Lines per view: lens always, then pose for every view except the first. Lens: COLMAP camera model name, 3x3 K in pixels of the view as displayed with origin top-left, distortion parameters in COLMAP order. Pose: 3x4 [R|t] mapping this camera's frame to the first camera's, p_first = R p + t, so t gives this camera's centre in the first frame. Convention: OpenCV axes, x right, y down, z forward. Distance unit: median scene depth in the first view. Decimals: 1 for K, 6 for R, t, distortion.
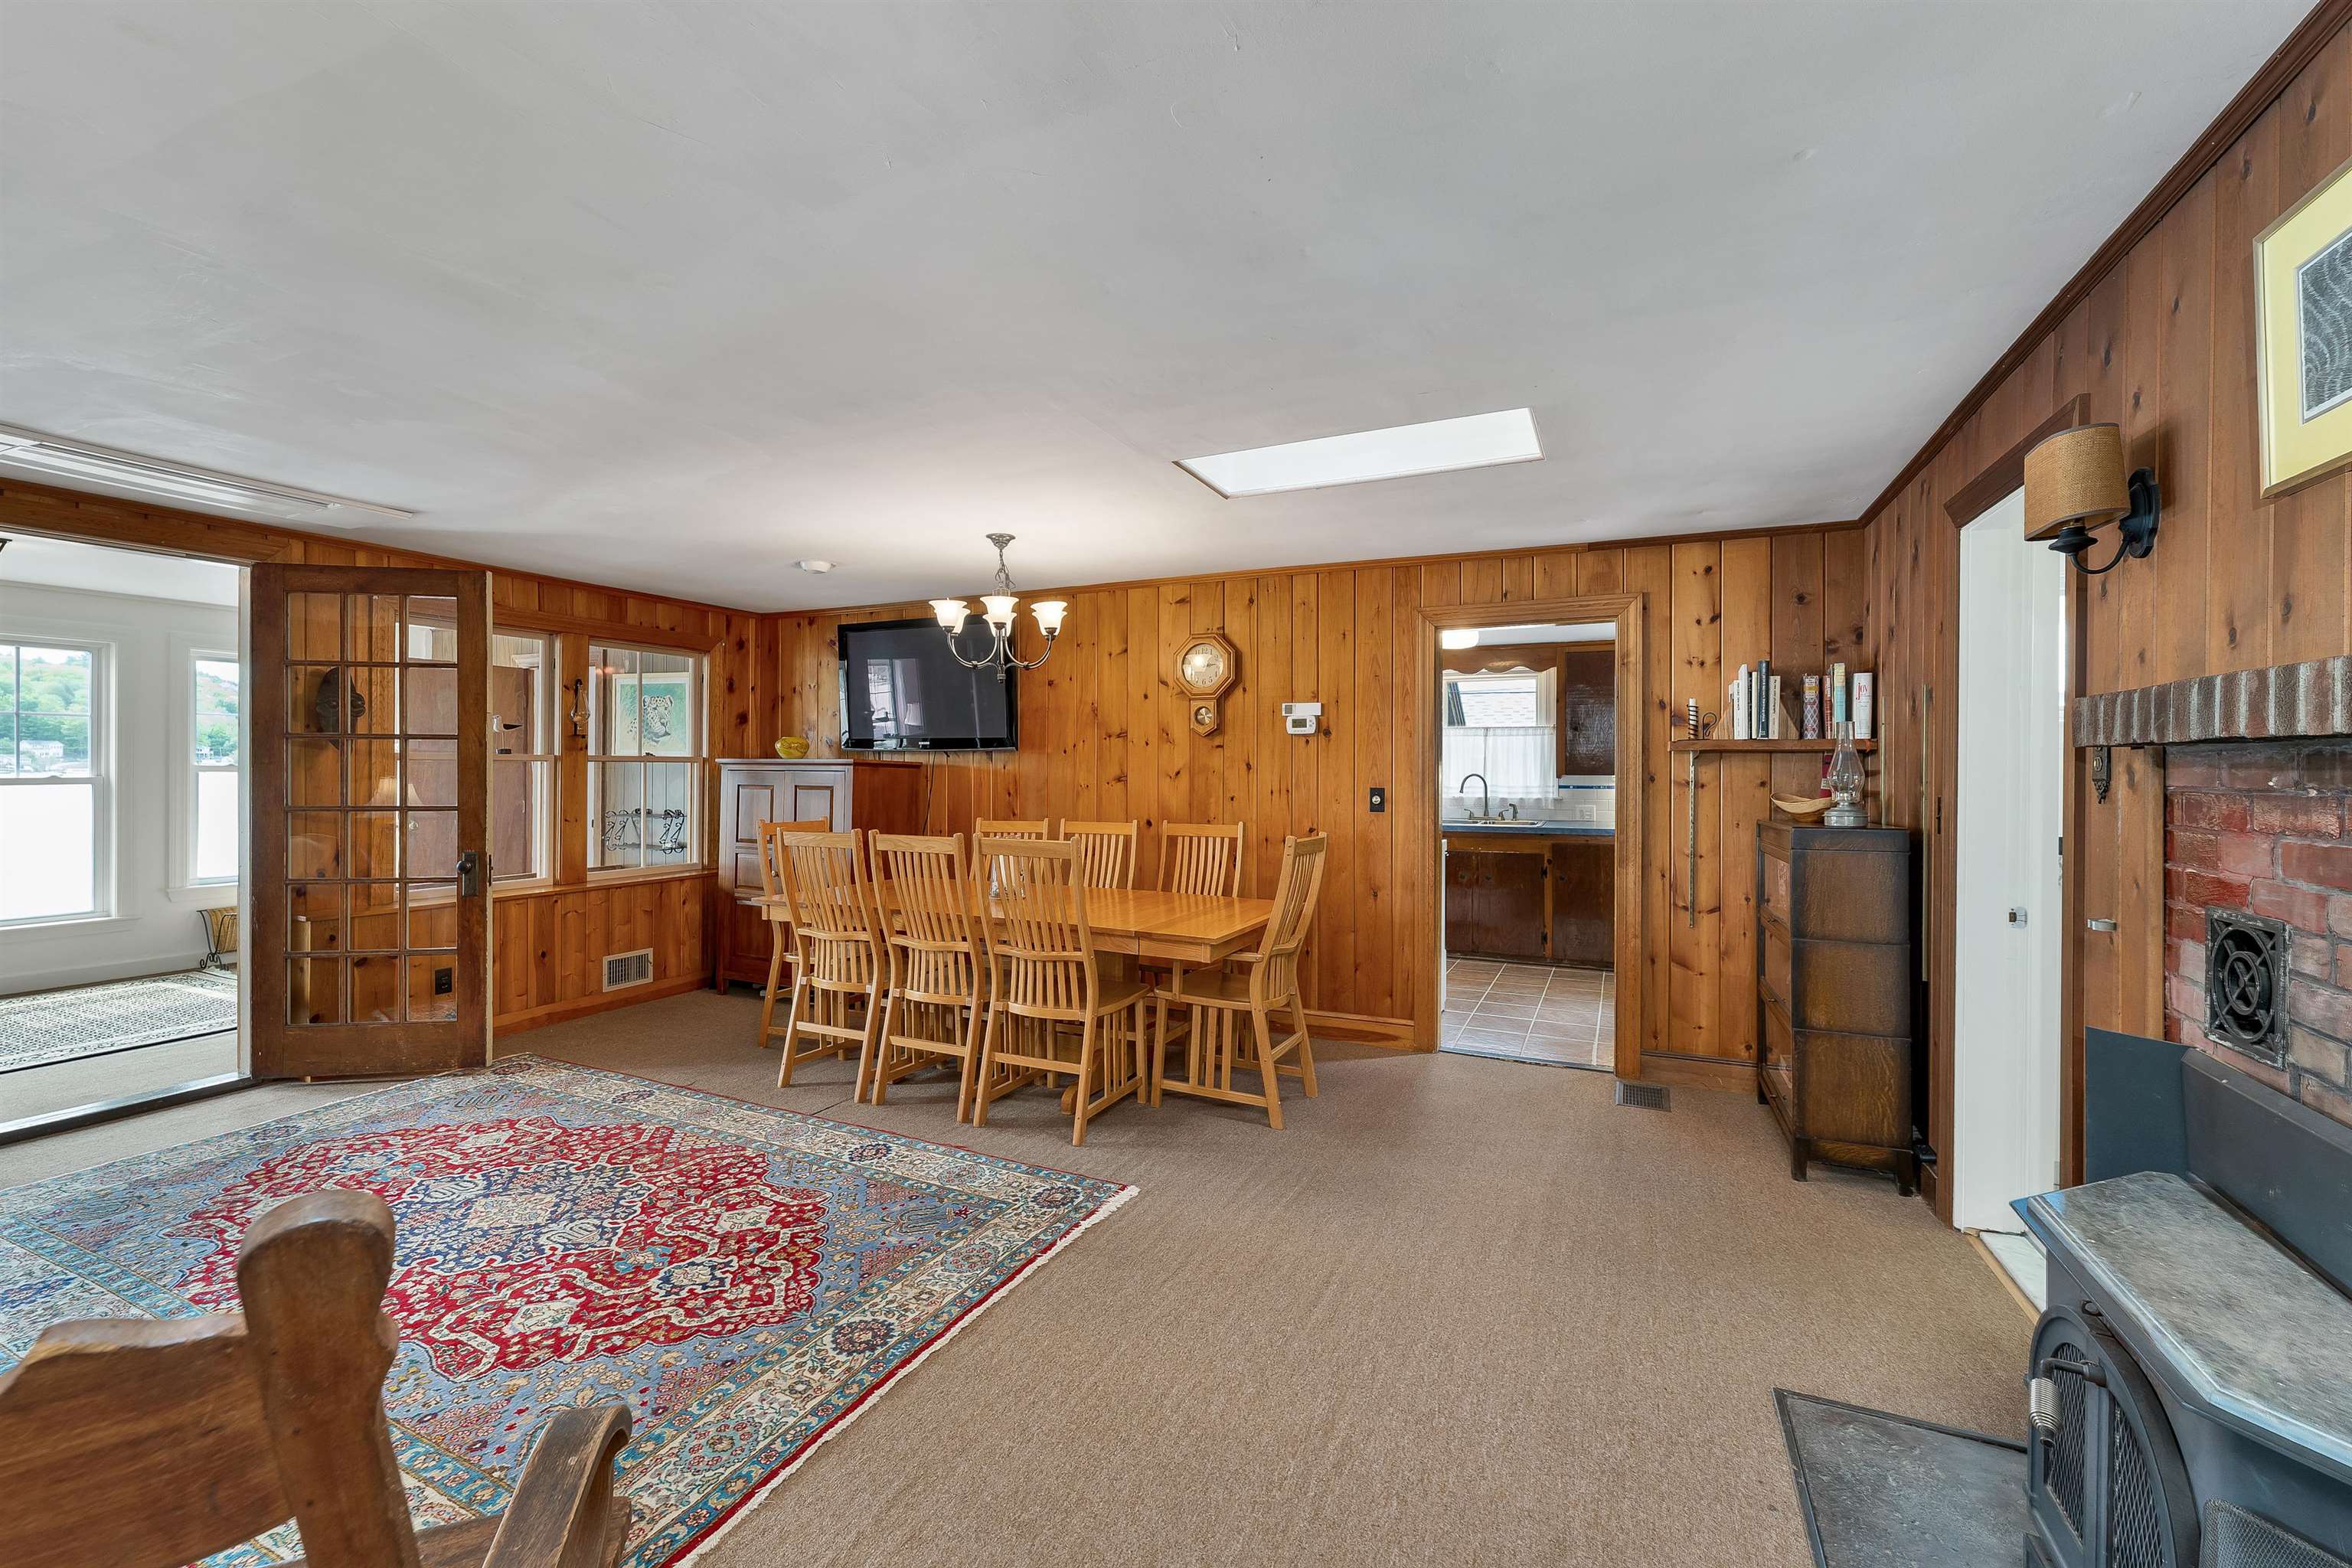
lens RADIAL K [[987.4, 0, 1162.0], [0, 987.4, 769.2], [0, 0, 1]] dist [0.000998, 0.000115]
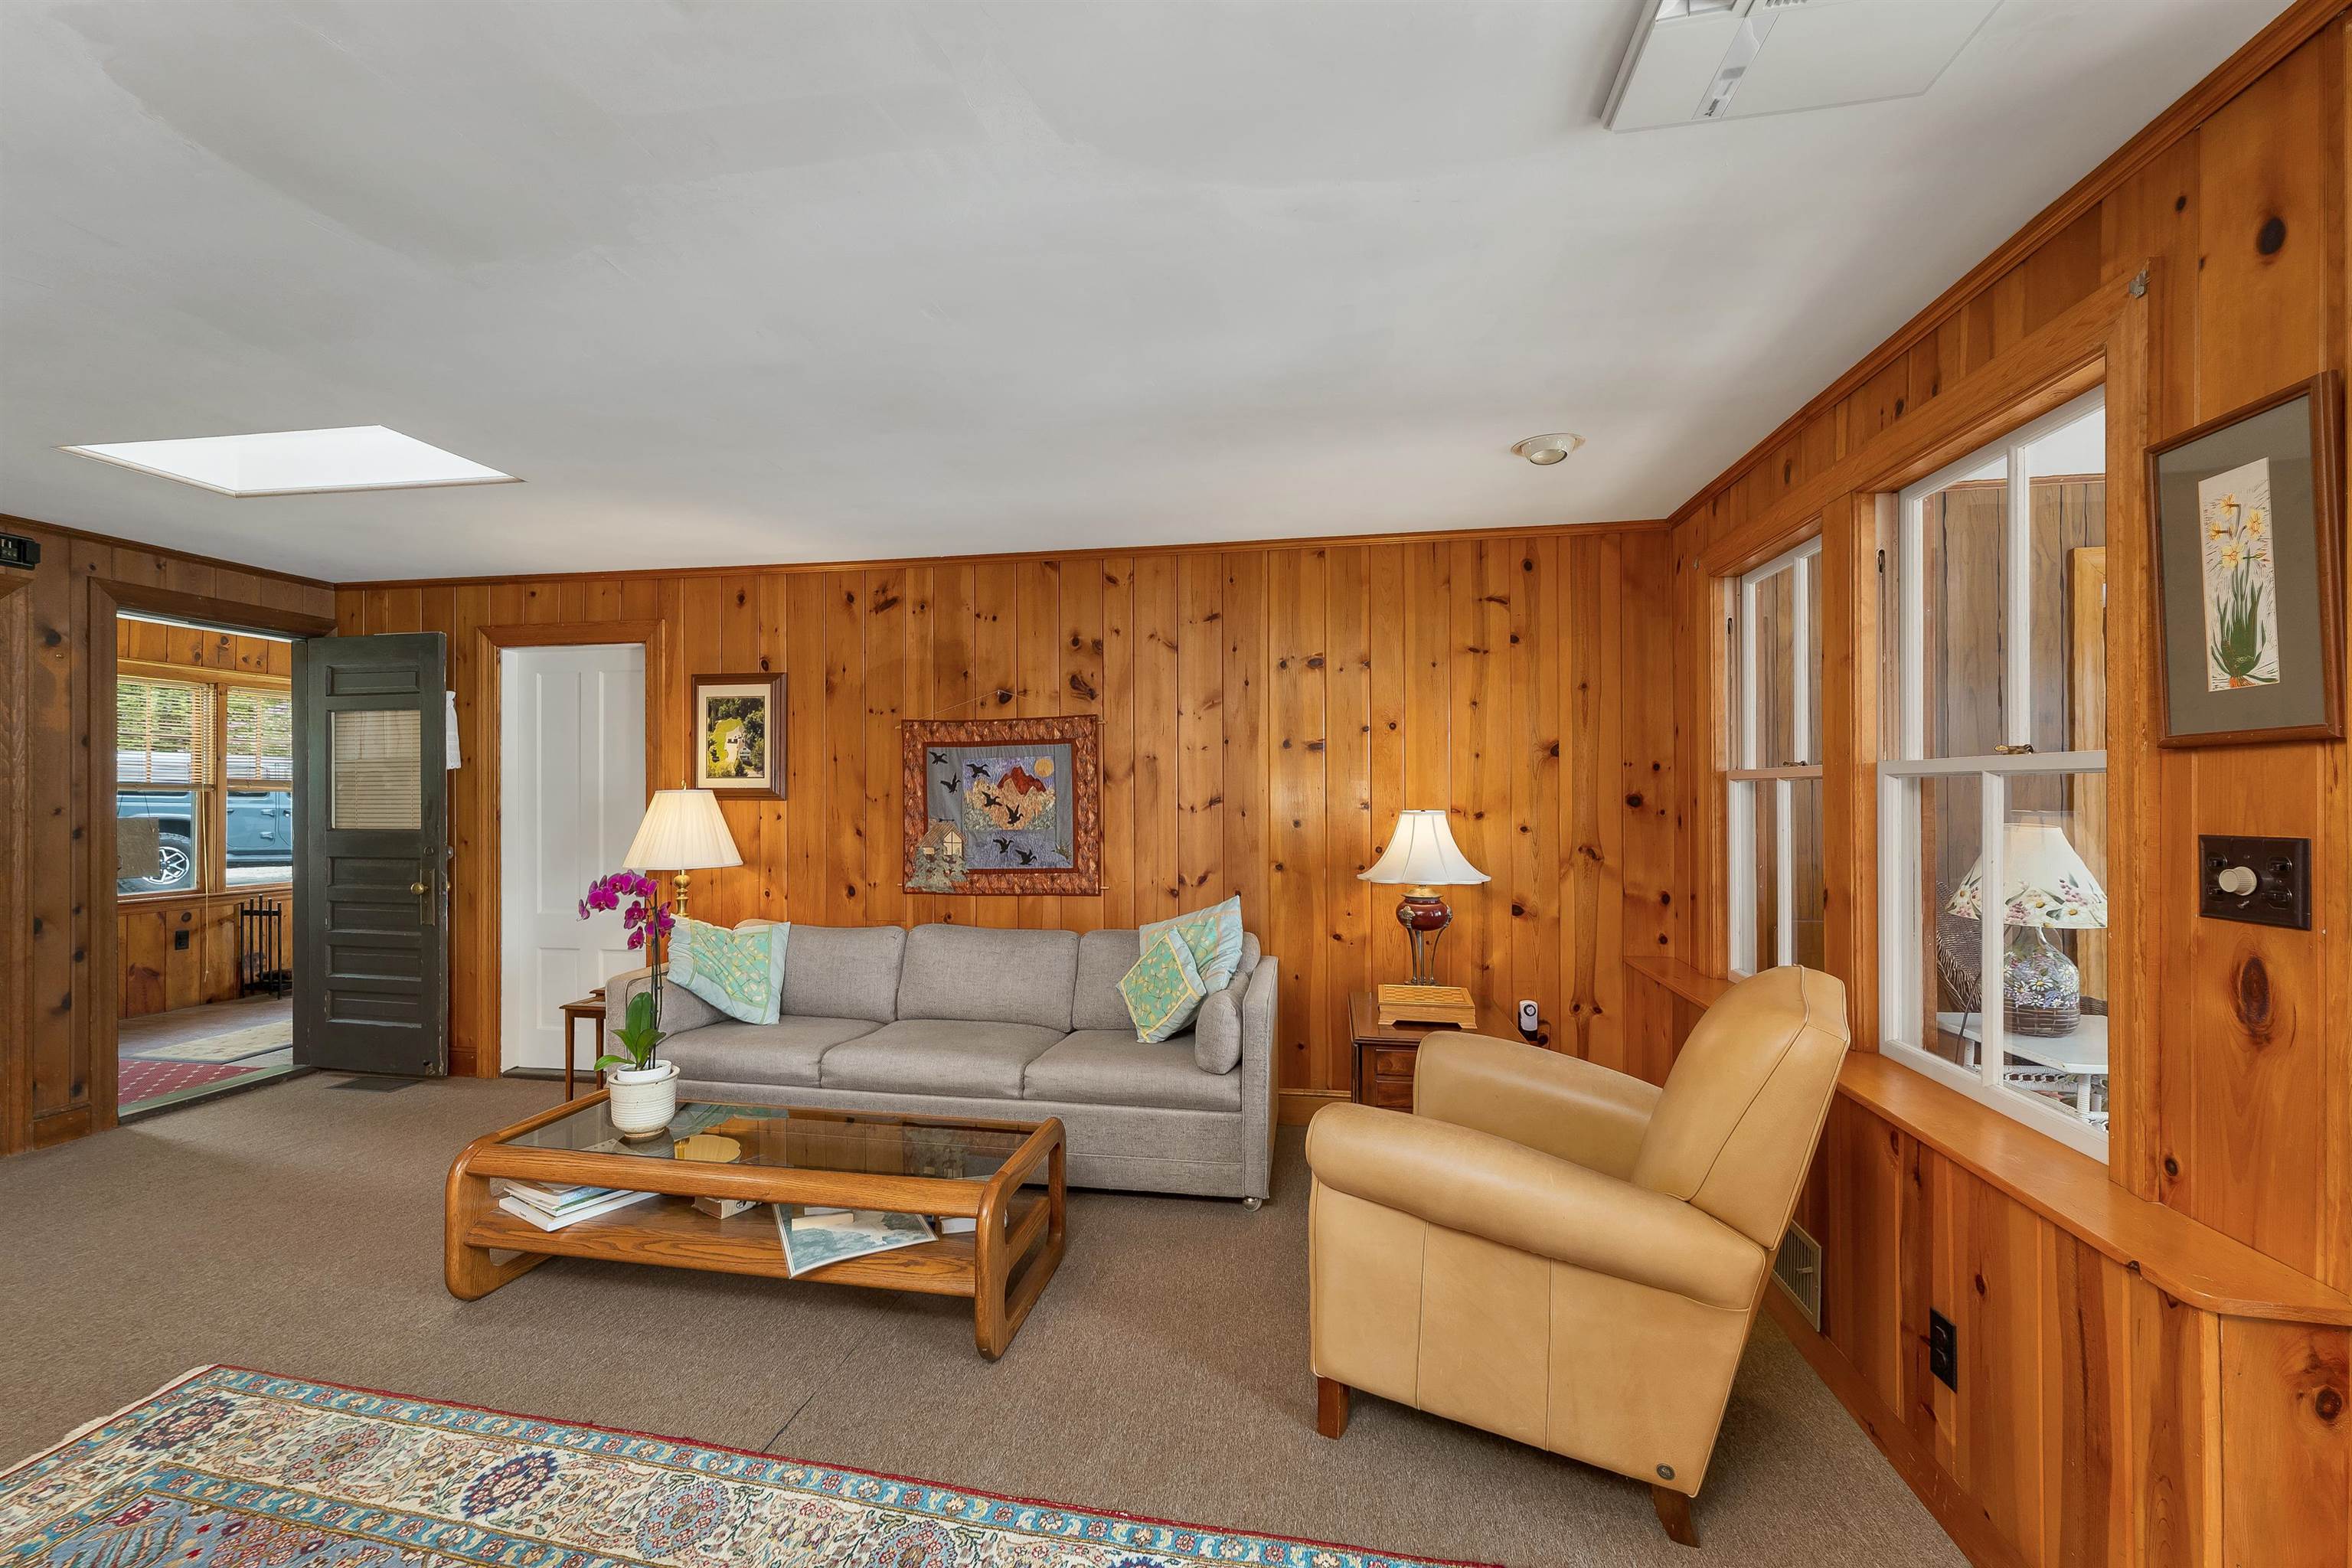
lens RADIAL K [[984.0, 0, 1170.8], [0, 984.0, 787.8], [0, 0, 1]] dist [0.002140, -0.000320]
pose [[-0.966074, -0.001956, -0.258259, -0.639532], [0.000027, 0.999971, -0.007676, -0.002141], [0.258266, -0.007423, -0.966045, 1.045128]]
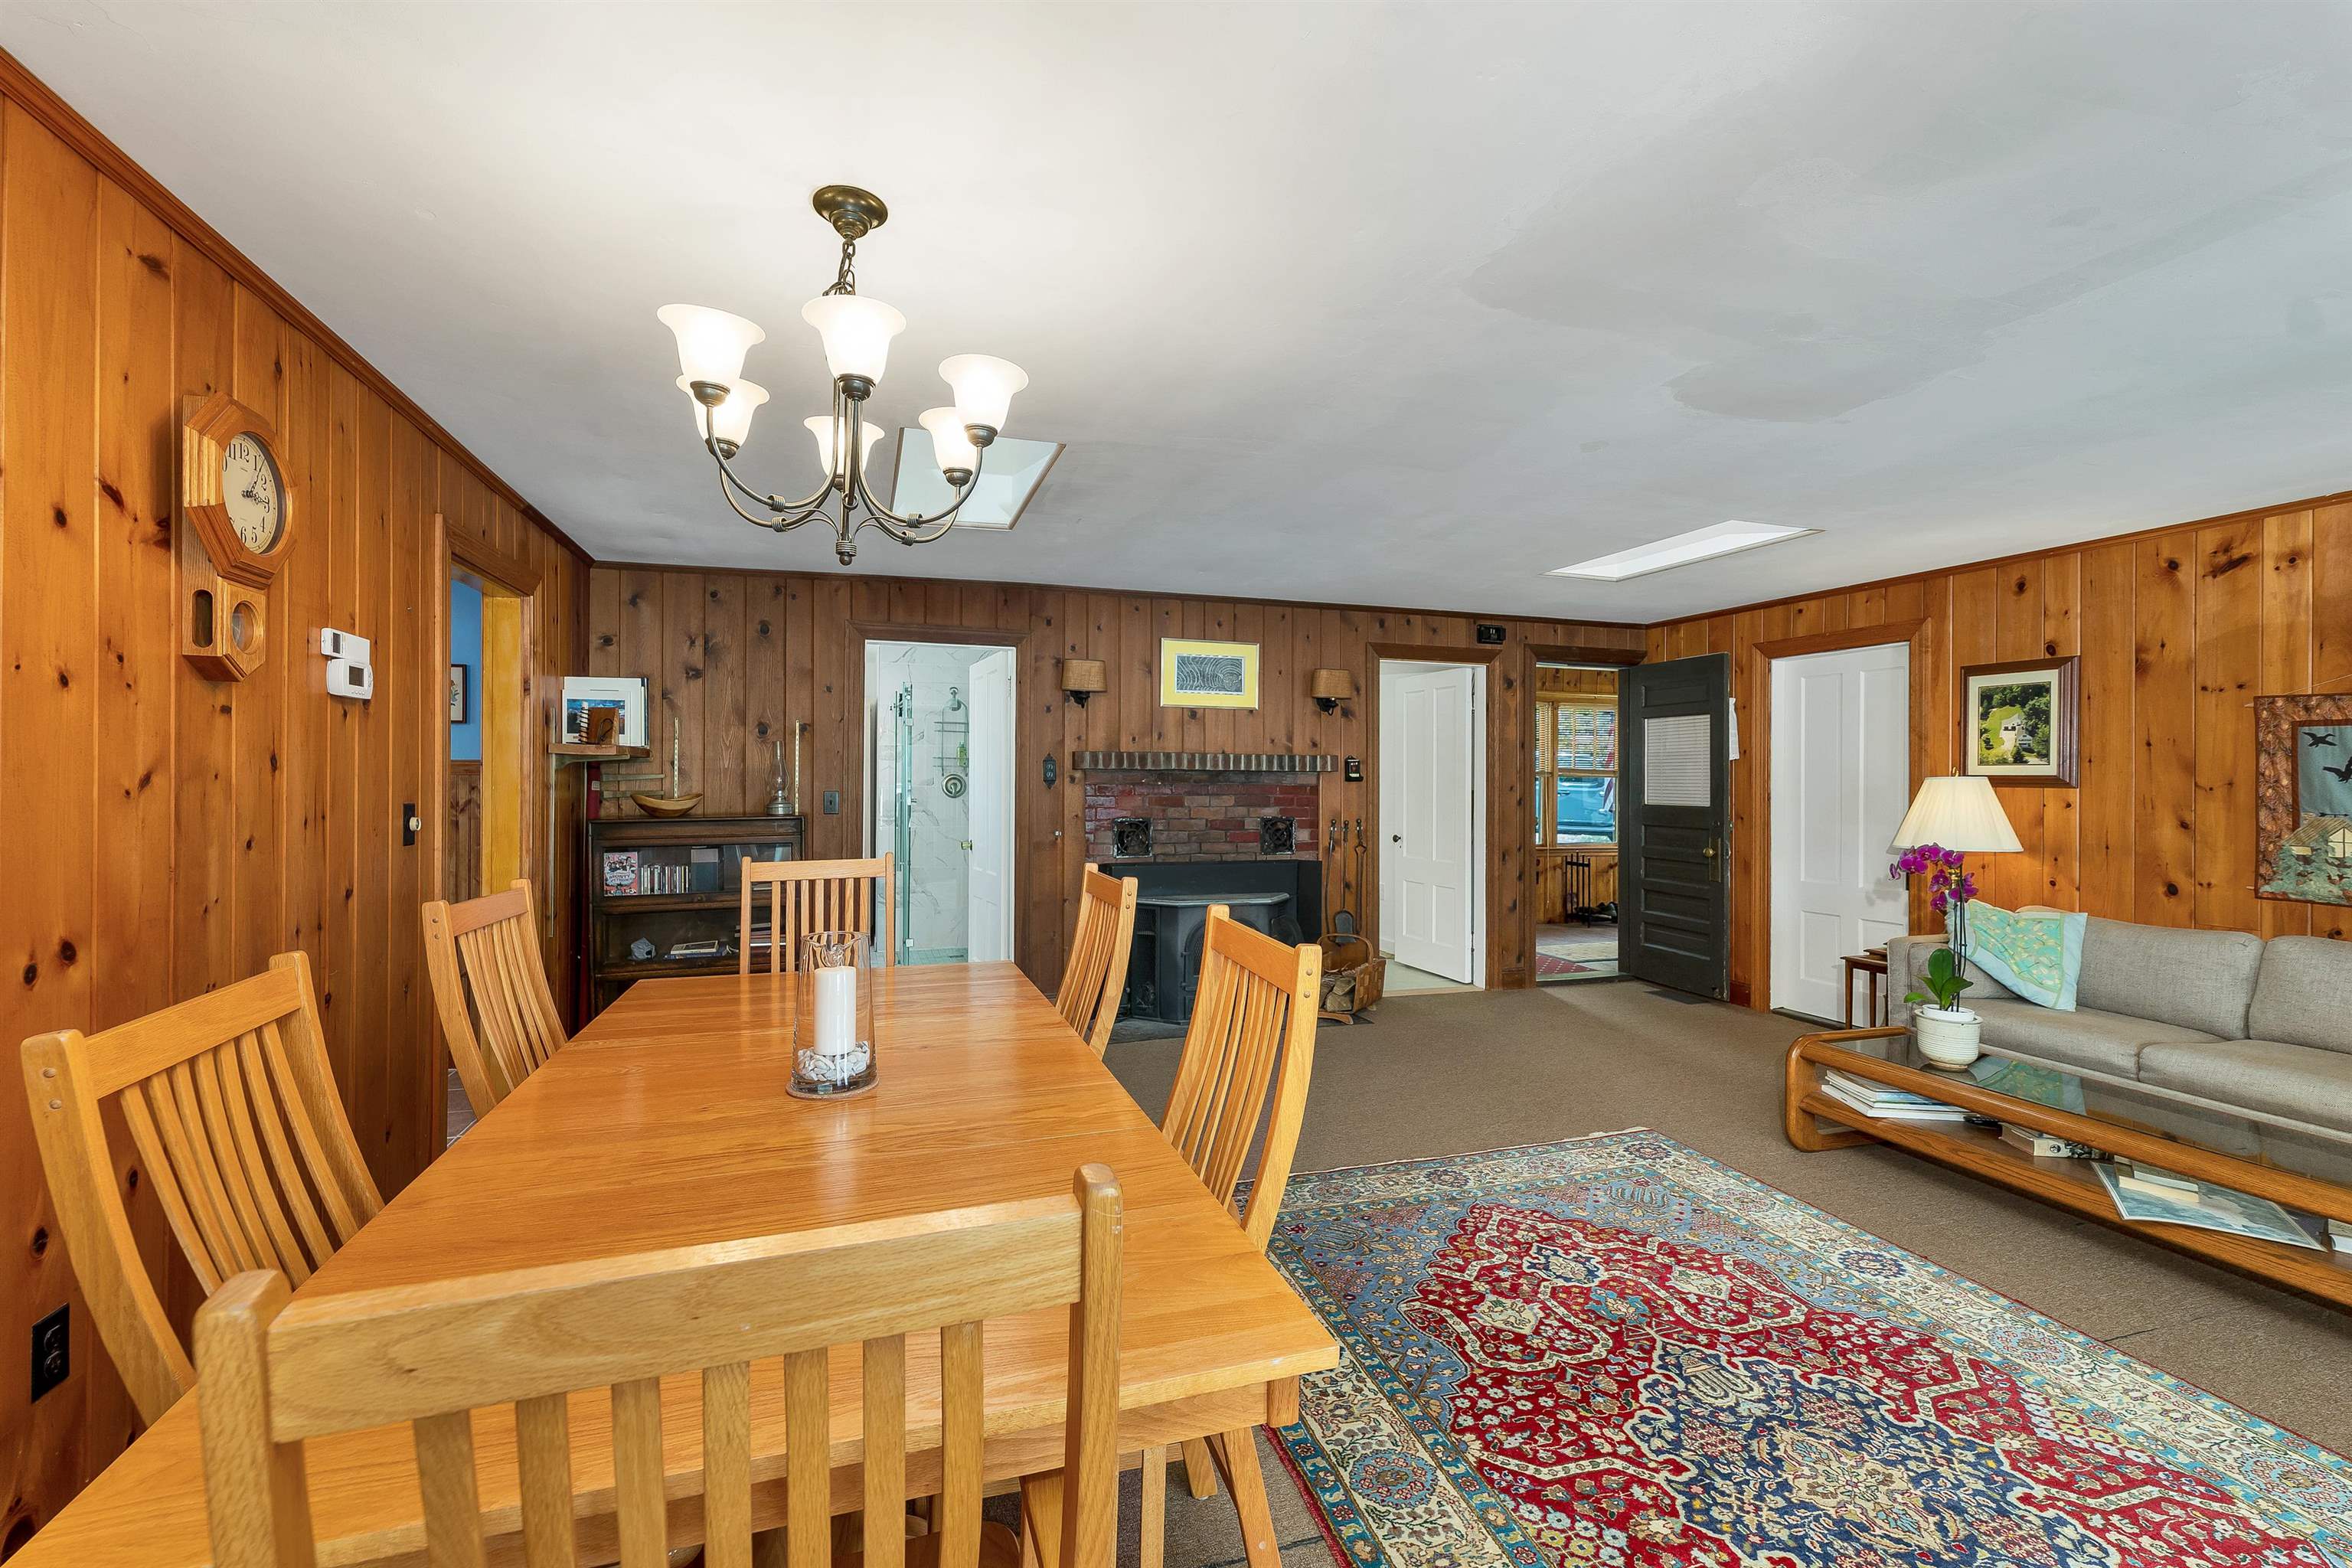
lens RADIAL K [[978.8, 0, 1156.8], [0, 978.8, 778.8], [0, 0, 1]] dist [0.002252, 0.000238]
pose [[-0.674171, -0.006577, 0.738546, -0.618803], [-0.008154, 0.999966, 0.001462, 0.000209], [-0.738530, -0.005036, -0.674202, 1.323068]]
